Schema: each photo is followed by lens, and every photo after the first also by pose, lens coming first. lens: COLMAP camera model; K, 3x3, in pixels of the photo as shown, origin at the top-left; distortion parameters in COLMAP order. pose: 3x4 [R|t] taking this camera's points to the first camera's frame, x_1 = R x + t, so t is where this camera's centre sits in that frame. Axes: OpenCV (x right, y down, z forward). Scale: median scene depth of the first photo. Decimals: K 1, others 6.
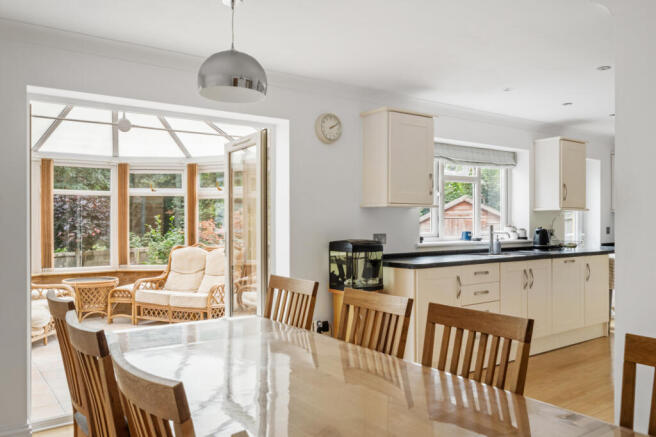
lens RADIAL K [[530.3, 0, 327.7], [0, 530.3, 225.8], [0, 0, 1]] dist [-0.001931, 0.009656]
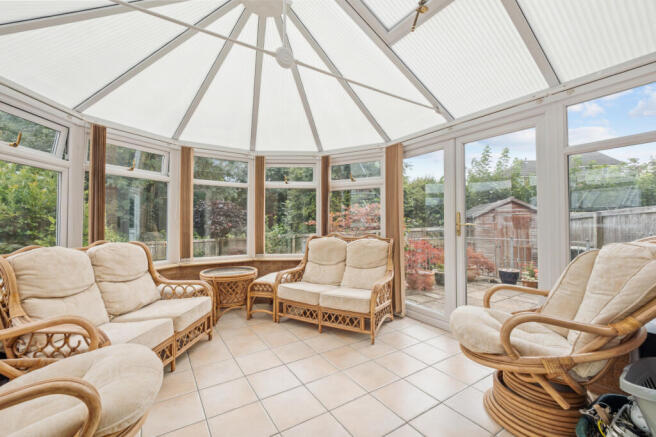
lens RADIAL K [[267.7, 0, 328.0], [0, 267.7, 218.5], [0, 0, 1]] dist [-0.012311, -0.000389]
pose [[0.998880, 0.000594, -0.047311, -0.237724], [-0.001640, 0.999755, -0.022075, 0.016176], [0.047286, 0.022128, 0.998636, 0.506852]]
